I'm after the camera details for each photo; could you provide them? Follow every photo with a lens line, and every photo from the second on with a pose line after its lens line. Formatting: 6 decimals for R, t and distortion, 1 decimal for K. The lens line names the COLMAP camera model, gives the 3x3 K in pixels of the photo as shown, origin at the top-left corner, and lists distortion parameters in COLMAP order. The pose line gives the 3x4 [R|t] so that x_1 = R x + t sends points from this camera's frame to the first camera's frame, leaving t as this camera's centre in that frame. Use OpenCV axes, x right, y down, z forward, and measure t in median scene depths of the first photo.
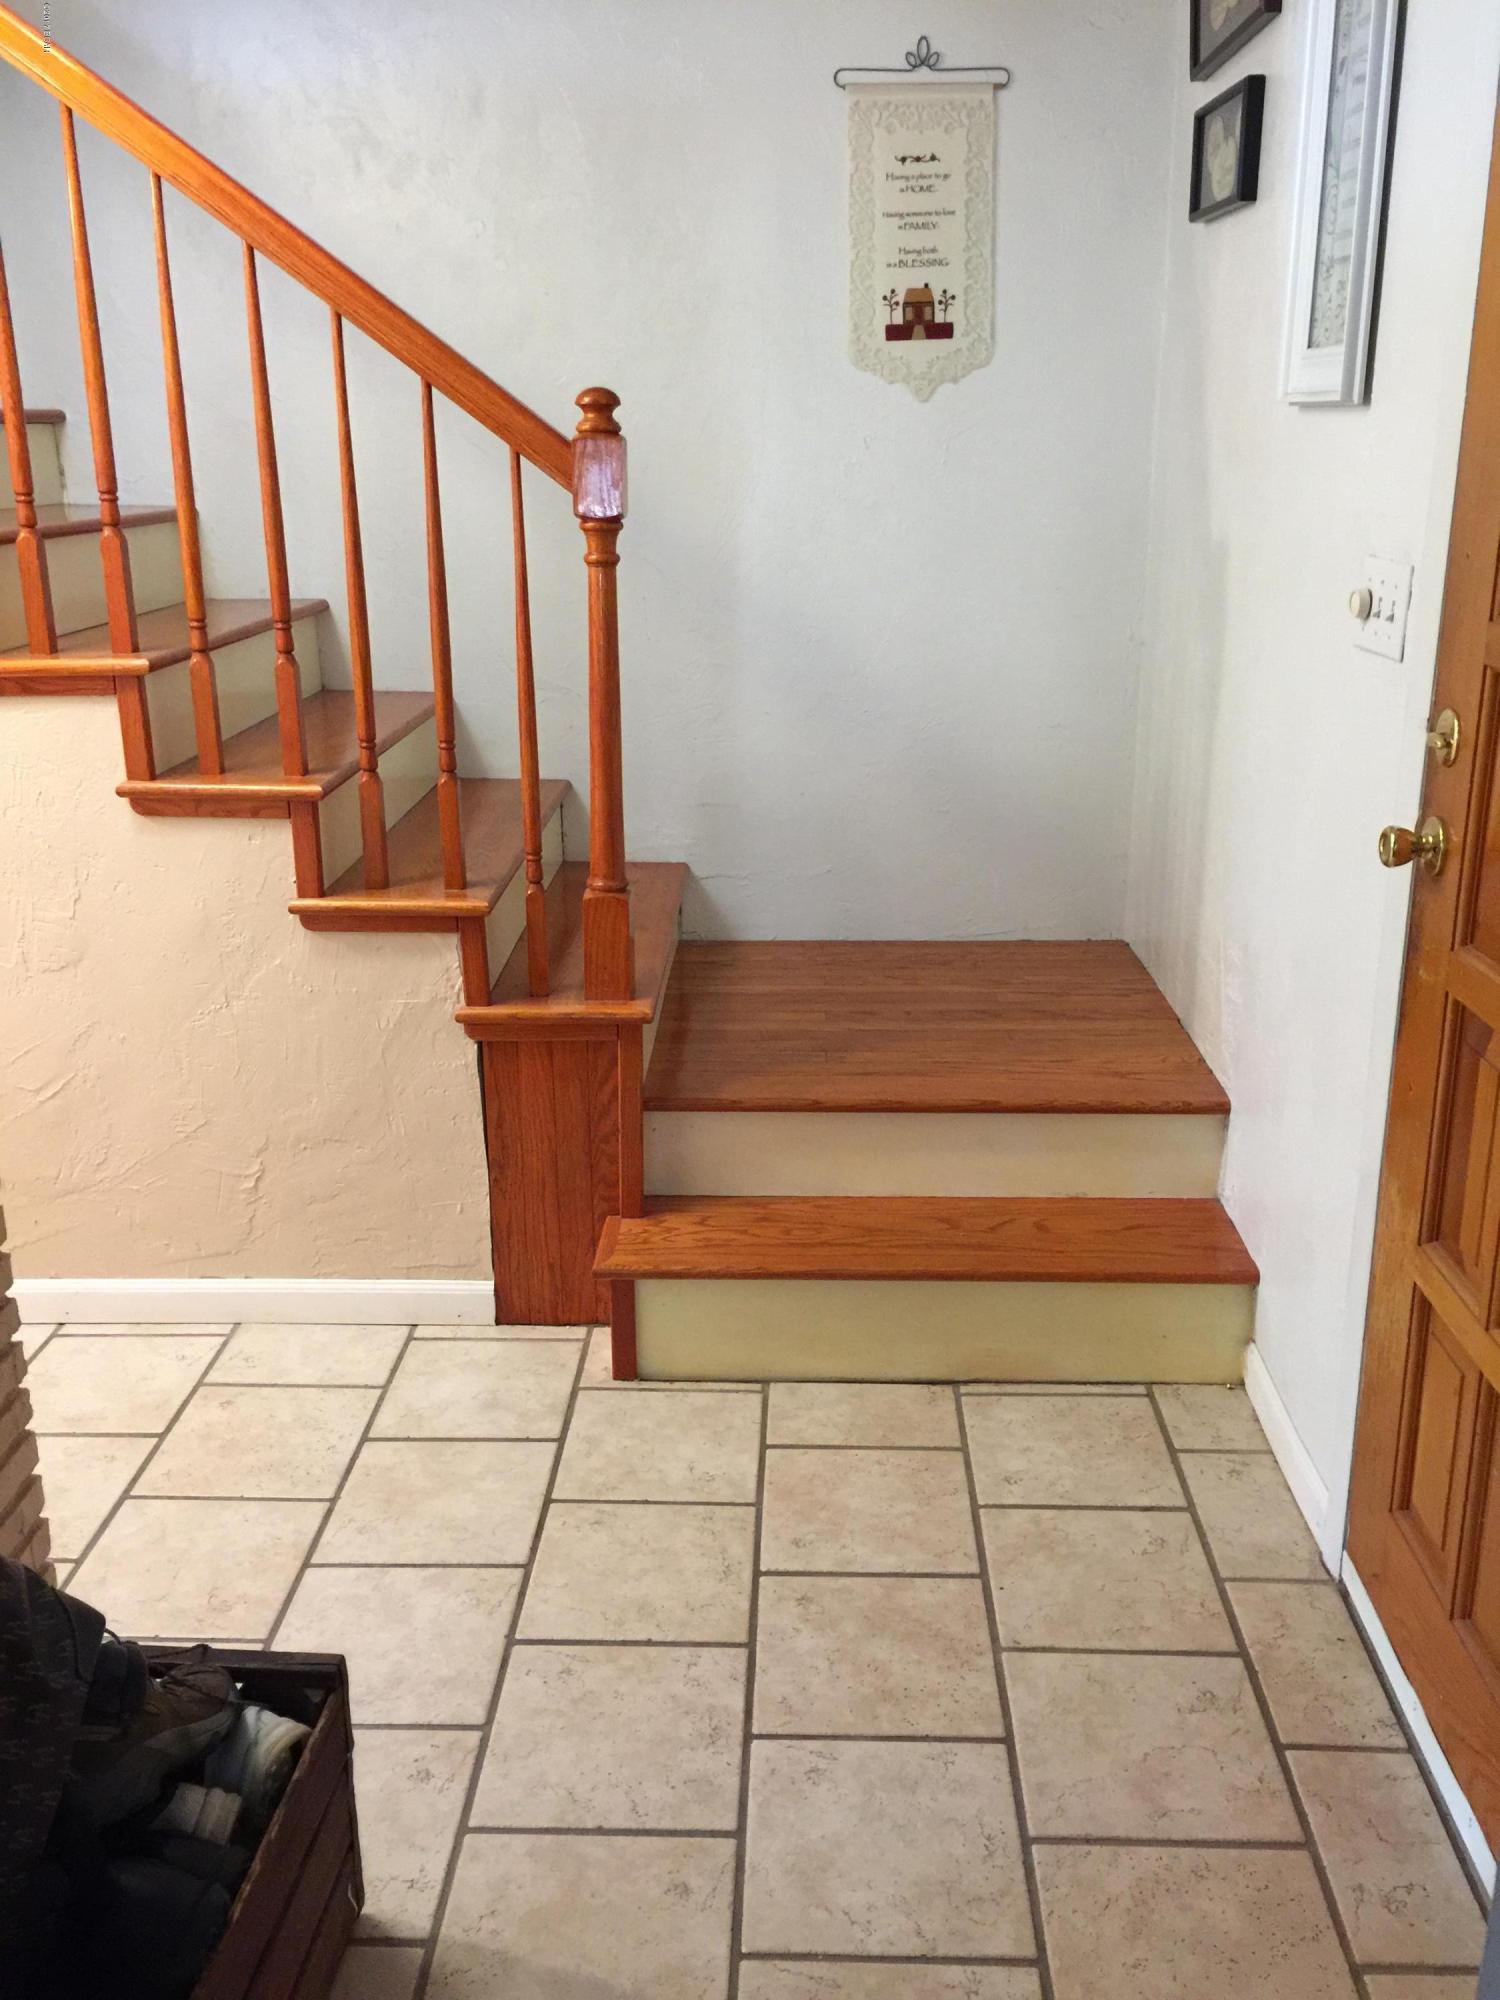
lens RADIAL K [[1737.3, 0, 755.1], [0, 1737.3, 1005.4], [0, 0, 1]] dist [0.076493, -0.106935]
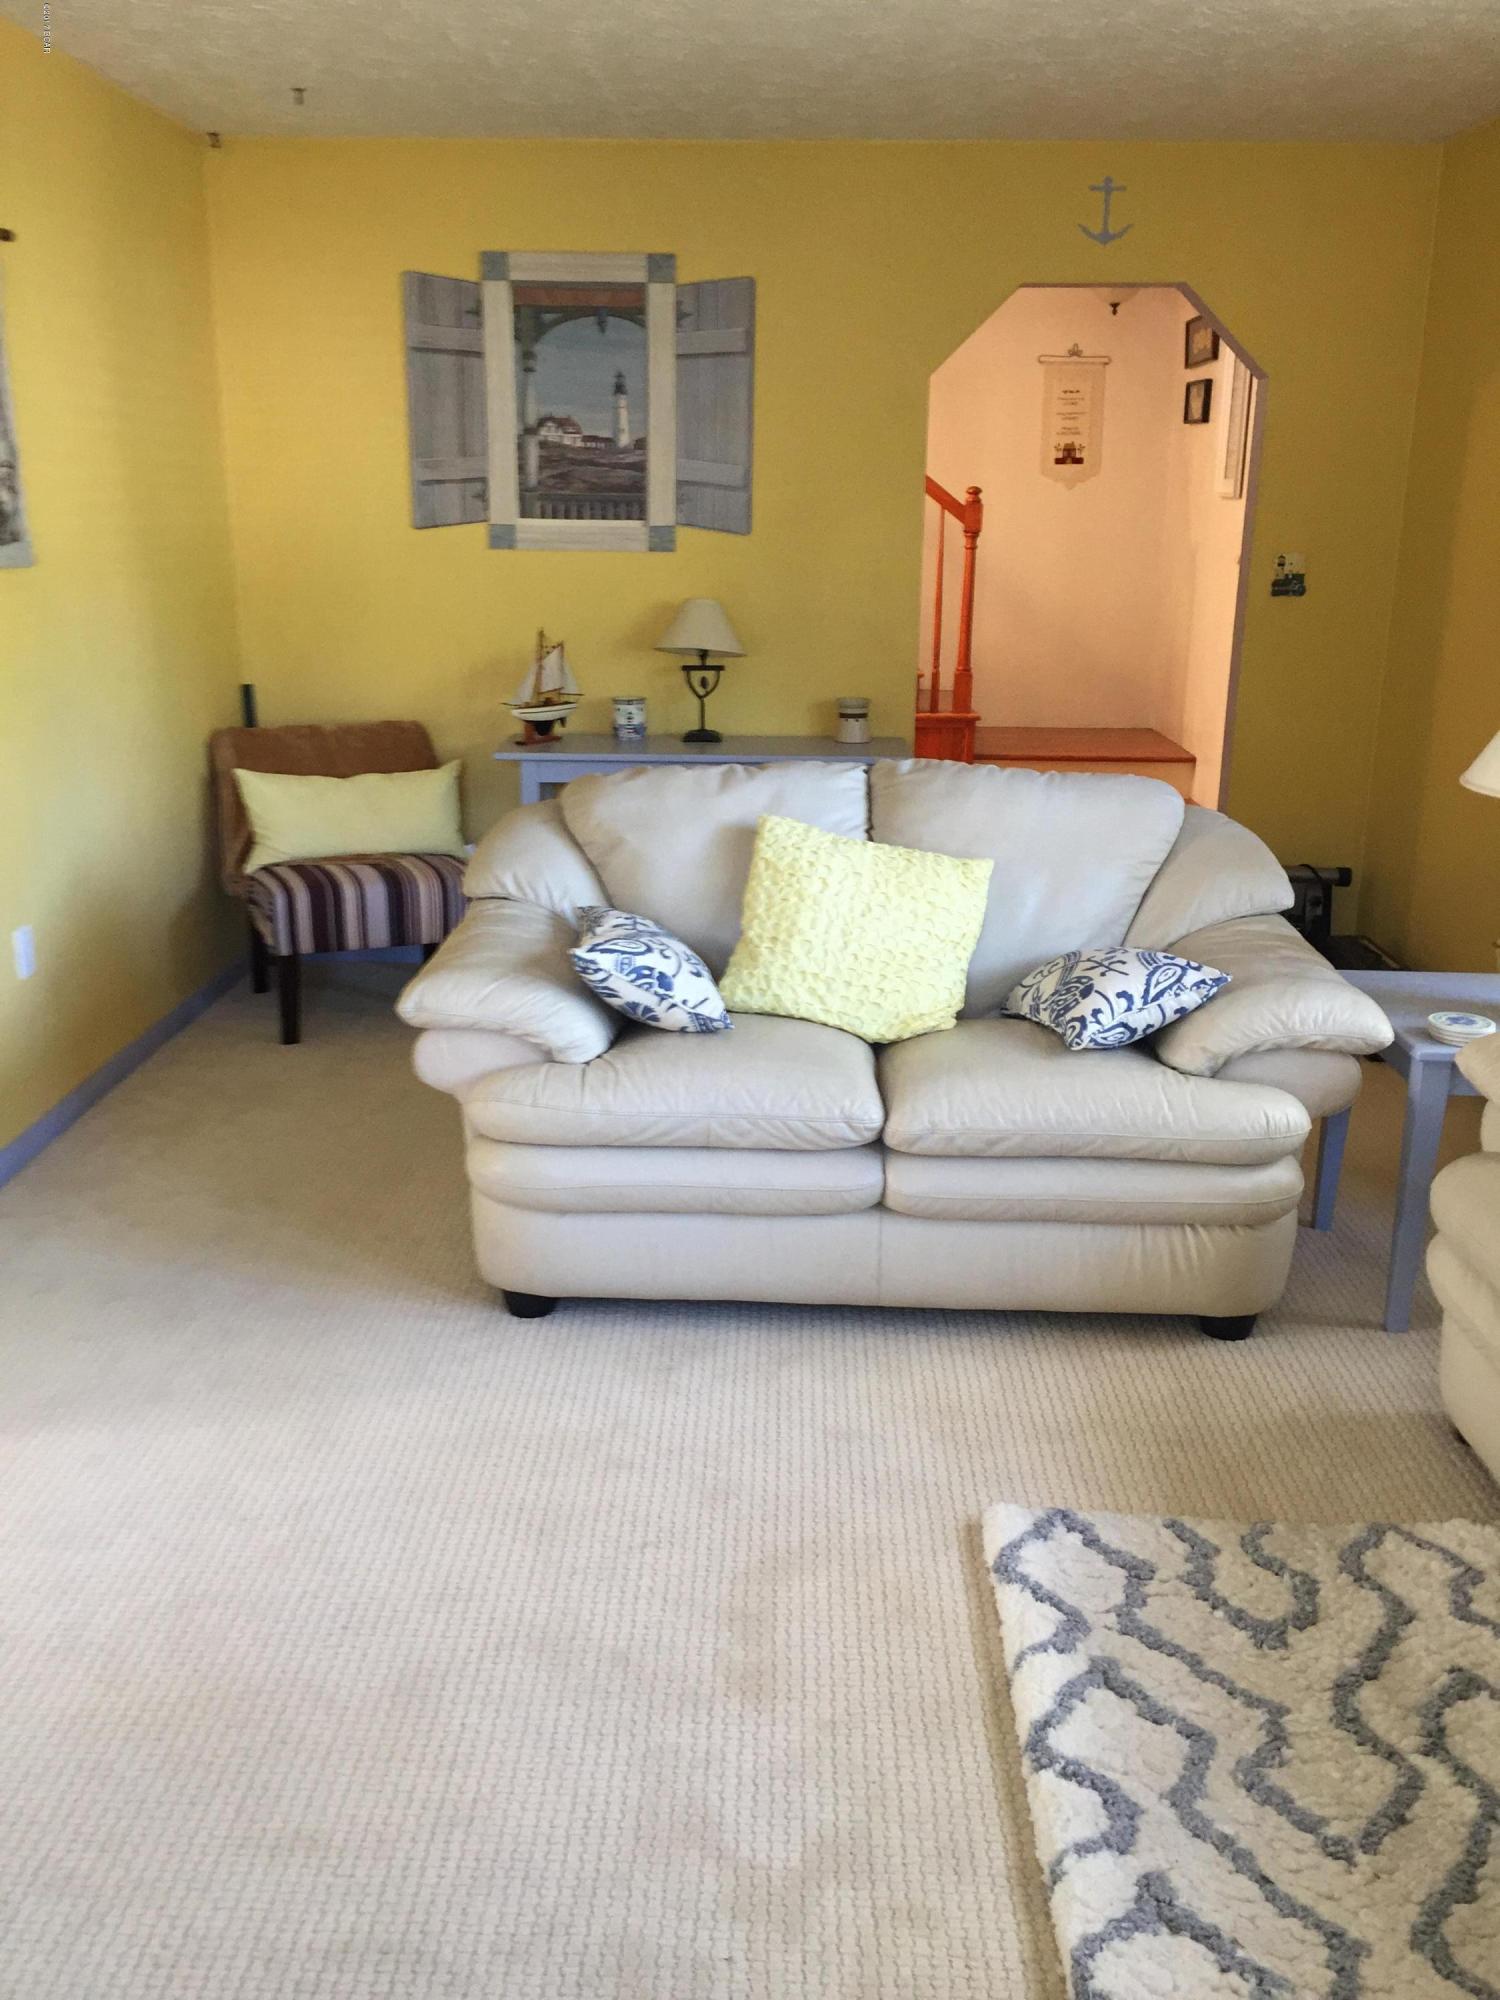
lens RADIAL K [[1737.3, 0, 744.7], [0, 1737.3, 993.1], [0, 0, 1]] dist [0.076493, -0.106935]
pose [[0.999814, 0.017664, 0.007770, -0.367985], [-0.017364, 0.999161, -0.037100, 0.452987], [-0.008419, 0.036958, 0.999281, -1.405948]]
